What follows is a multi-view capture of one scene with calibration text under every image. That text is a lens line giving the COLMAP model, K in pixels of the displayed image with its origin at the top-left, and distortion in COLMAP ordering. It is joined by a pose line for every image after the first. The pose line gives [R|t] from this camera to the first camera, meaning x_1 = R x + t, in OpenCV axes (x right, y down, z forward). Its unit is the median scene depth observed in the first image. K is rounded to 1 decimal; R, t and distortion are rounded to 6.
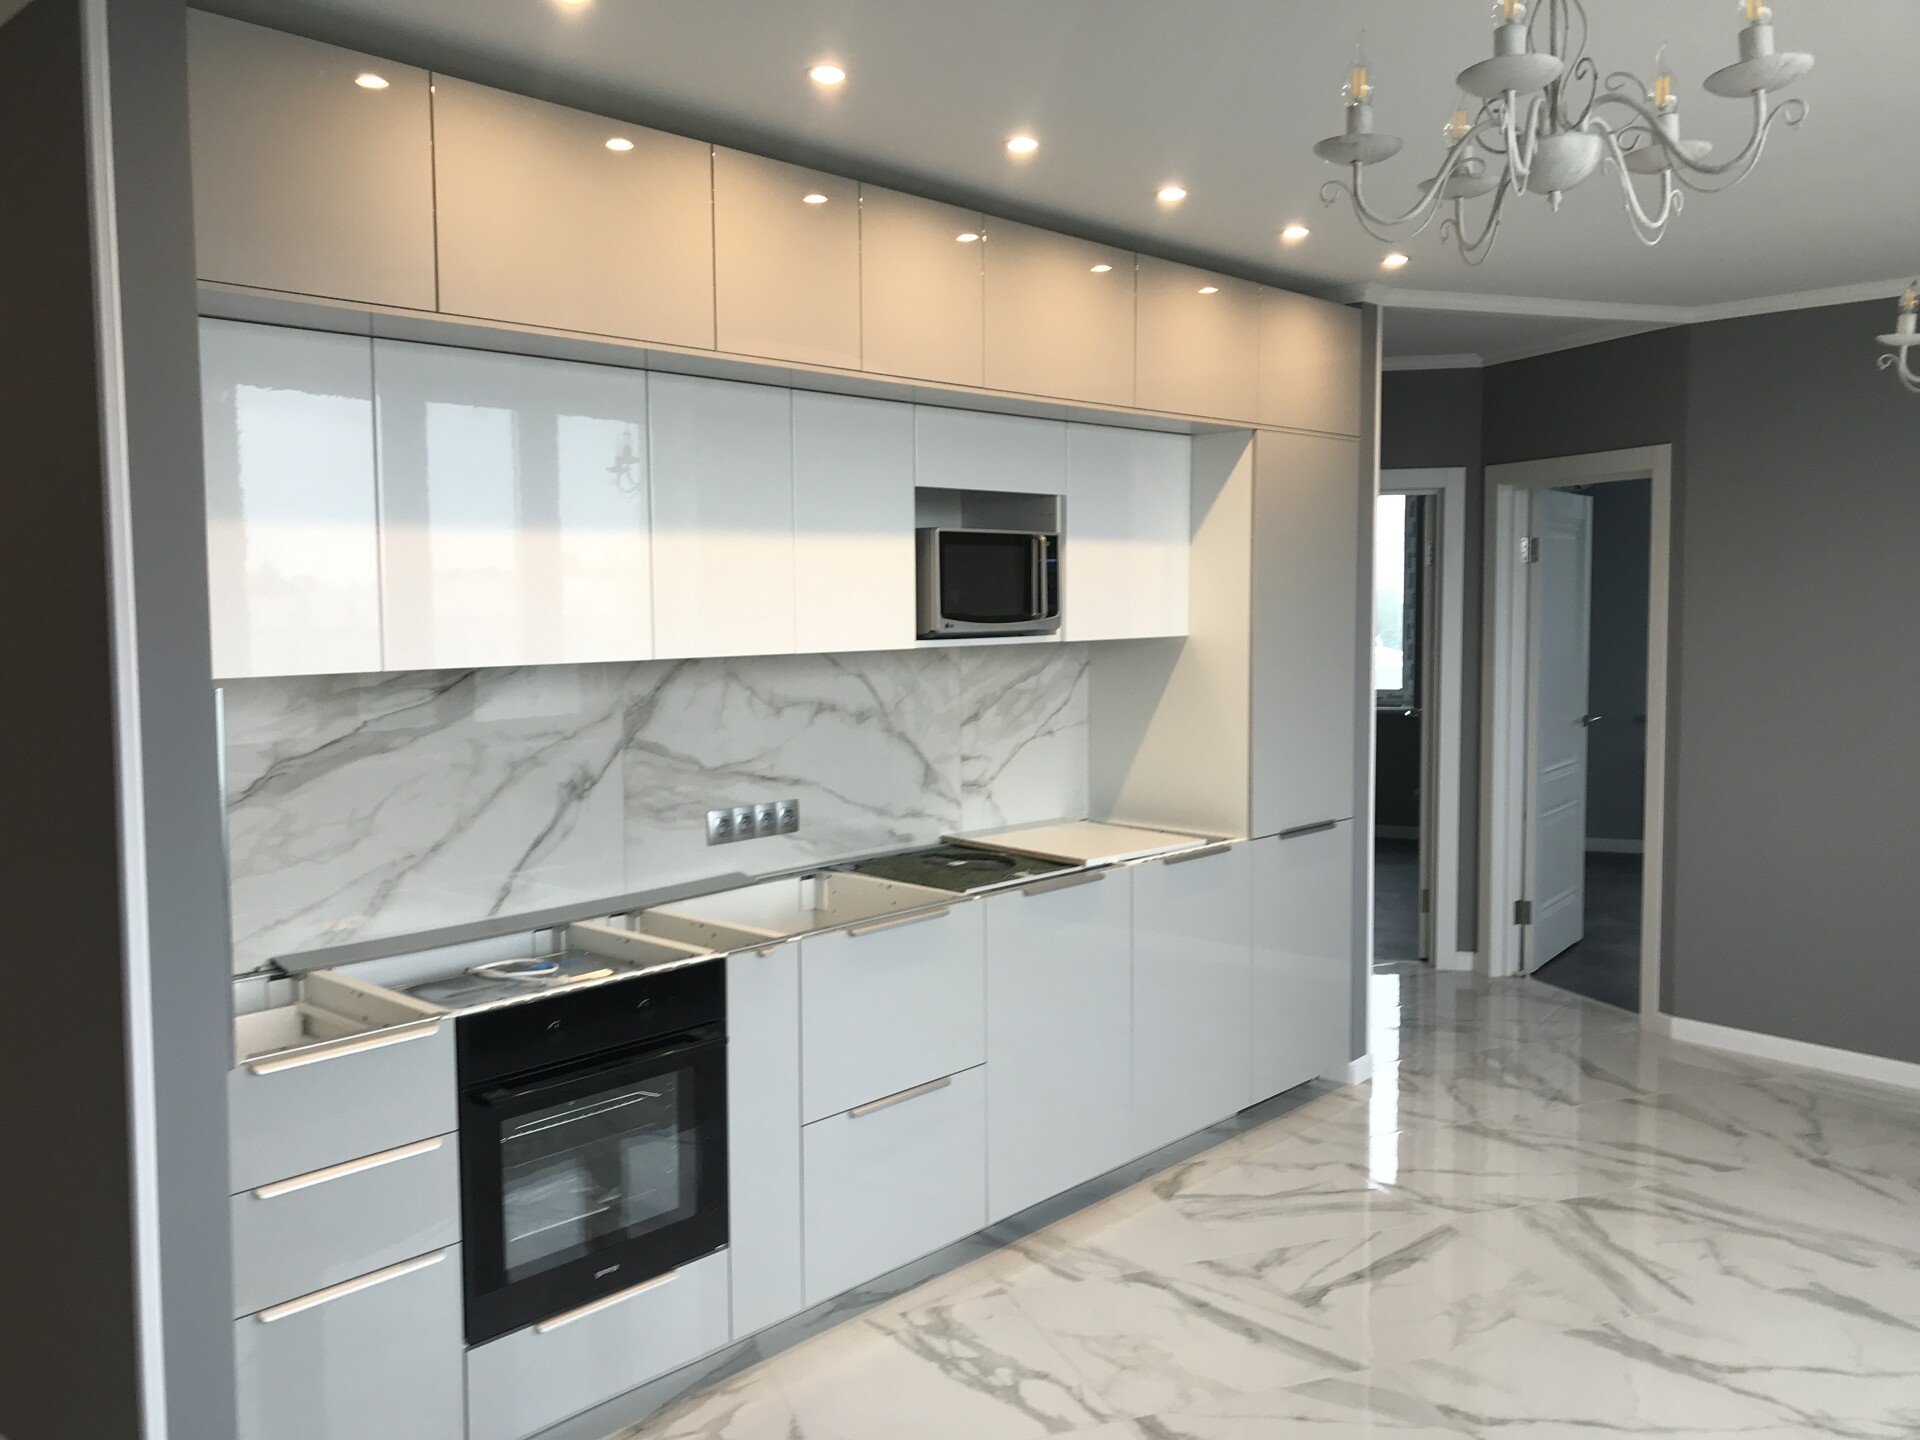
lens RADIAL K [[1549.5, 0, 960.0], [0, 1549.5, 720.0], [0, 0, 1]] dist [0.075295, -0.091293]
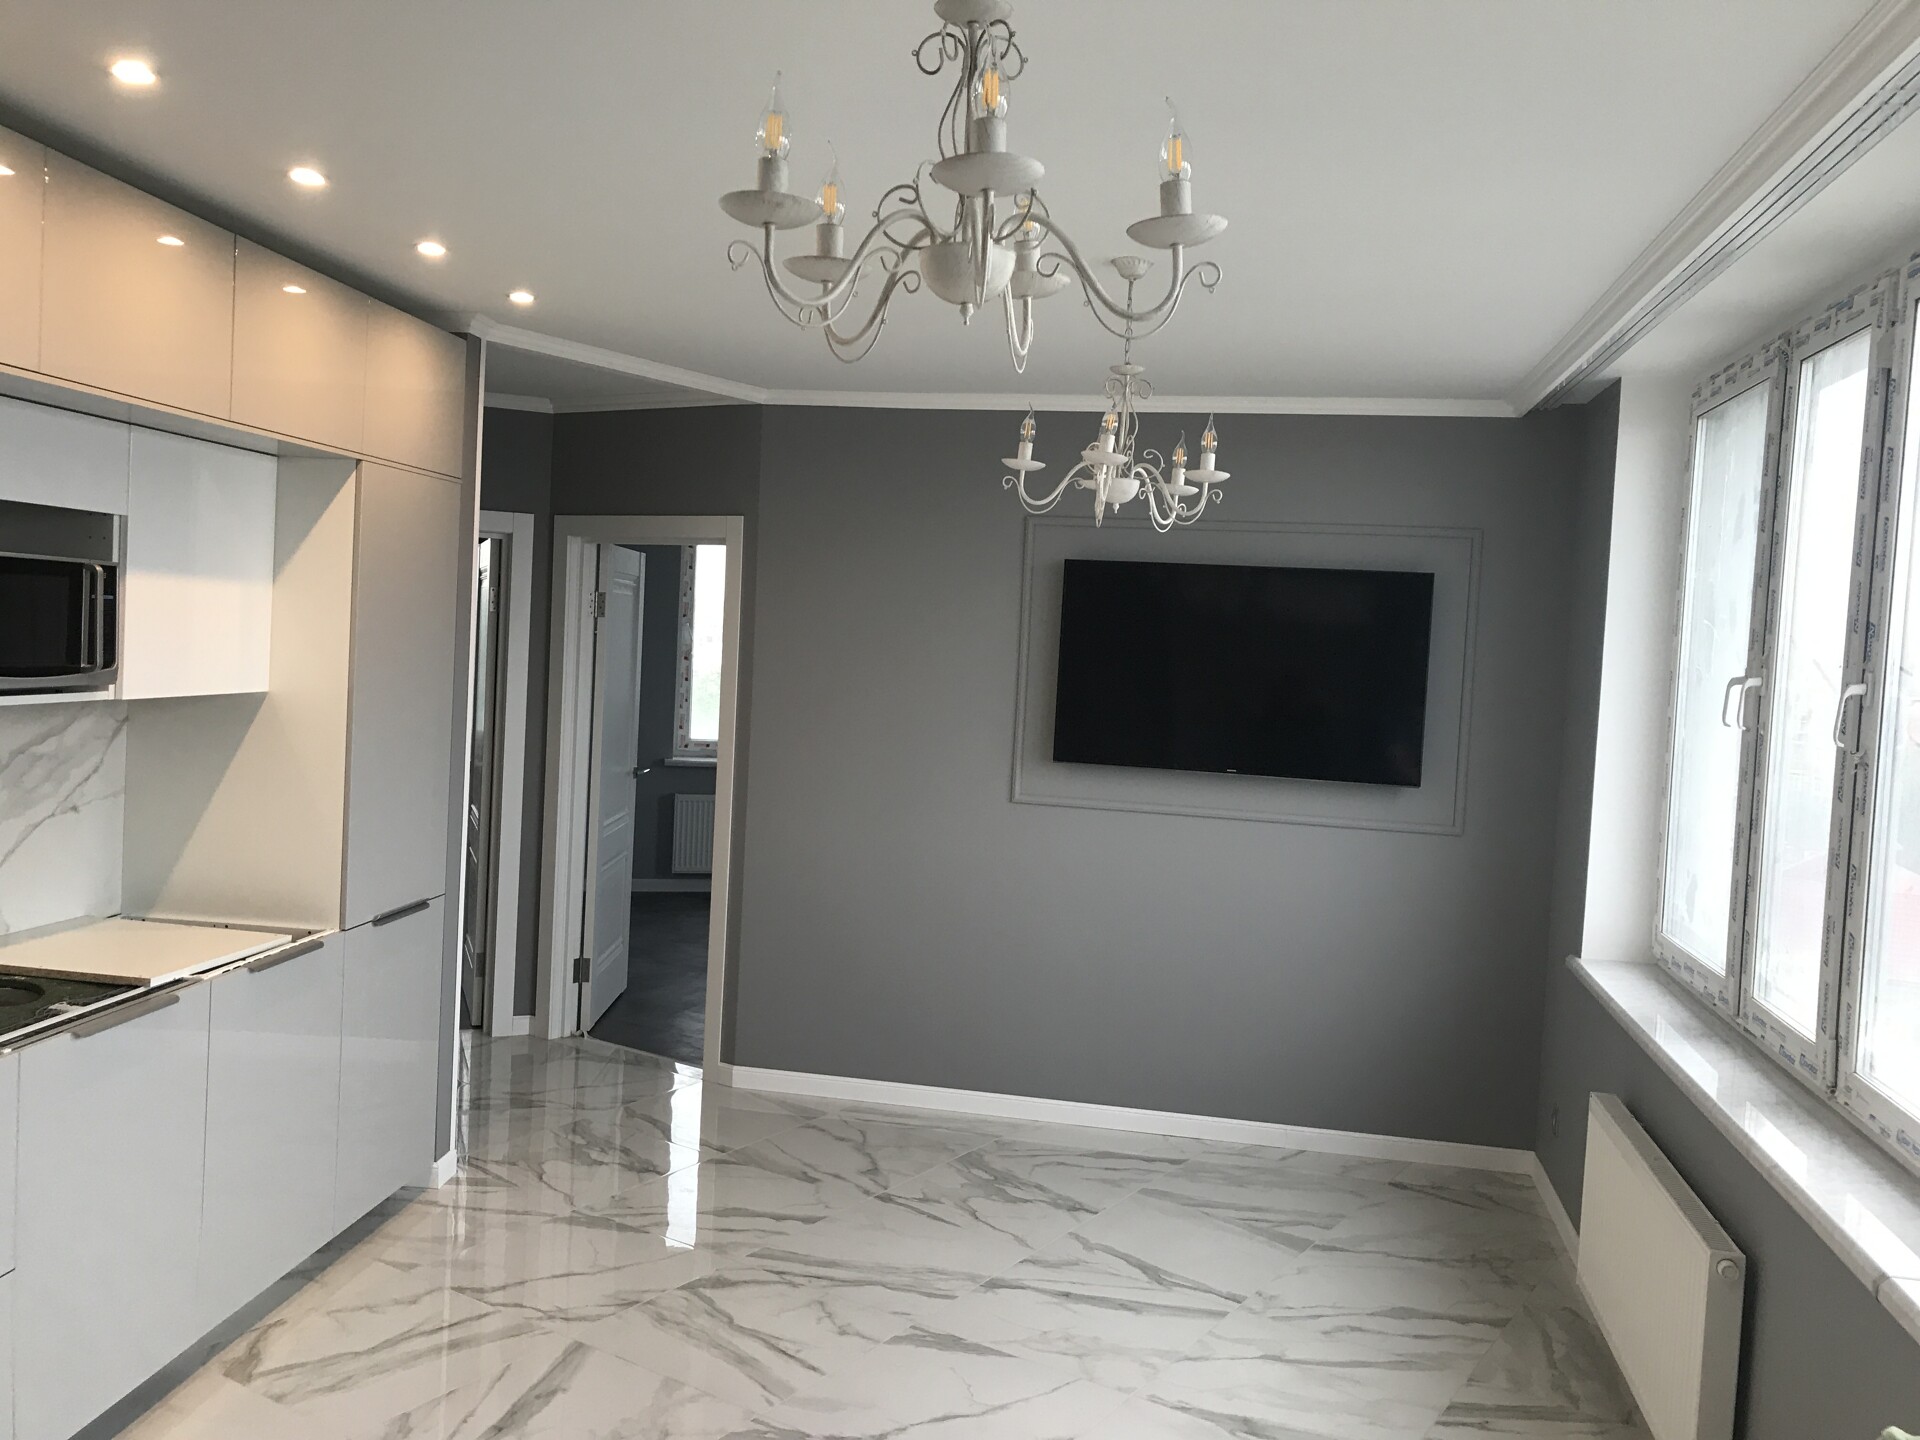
lens RADIAL K [[1564.5, 0, 960.0], [0, 1564.5, 720.0], [0, 0, 1]] dist [0.016632, 0.002118]
pose [[0.803581, 0.019855, 0.594864, -0.062446], [-0.010038, 0.999753, -0.019810, -0.027939], [-0.595110, 0.009947, 0.803582, 0.100367]]
